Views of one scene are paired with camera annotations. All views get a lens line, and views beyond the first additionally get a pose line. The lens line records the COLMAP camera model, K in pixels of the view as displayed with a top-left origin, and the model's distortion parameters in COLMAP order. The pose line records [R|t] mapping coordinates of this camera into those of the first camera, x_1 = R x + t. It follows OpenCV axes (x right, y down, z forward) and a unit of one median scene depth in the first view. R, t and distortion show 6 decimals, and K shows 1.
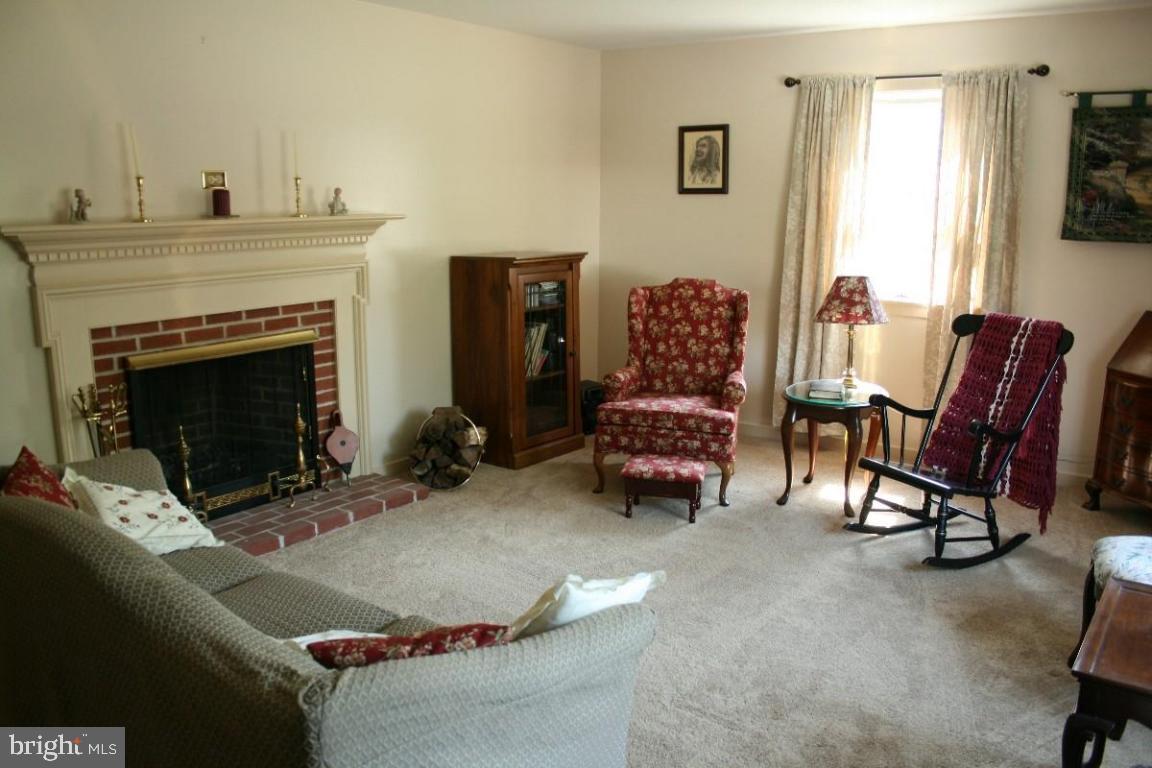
lens RADIAL K [[954.7, 0, 576.0], [0, 954.7, 384.0], [0, 0, 1]] dist [-0.143945, 0.136289]
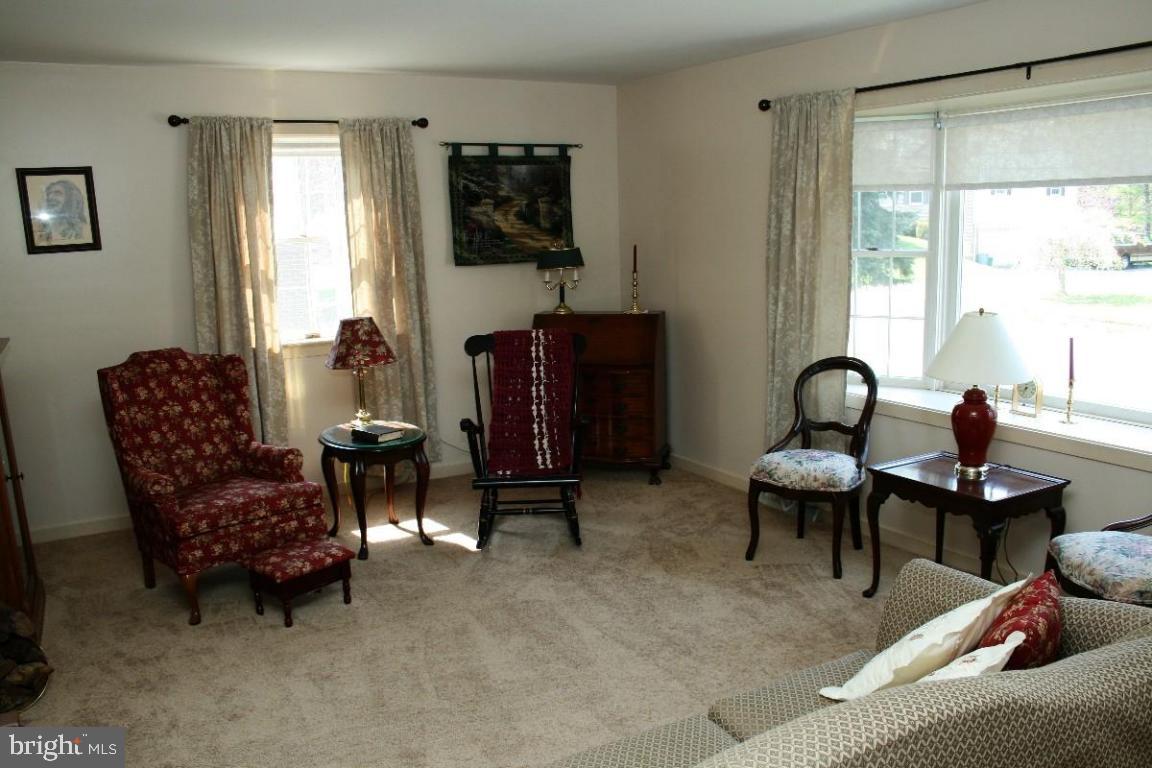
lens RADIAL K [[954.7, 0, 576.0], [0, 954.7, 384.0], [0, 0, 1]] dist [-0.143945, 0.136289]
pose [[0.433497, -0.176290, 0.883743, -0.511649], [0.209845, 0.973467, 0.091254, -0.089649], [-0.876382, 0.145891, 0.458989, 0.339831]]
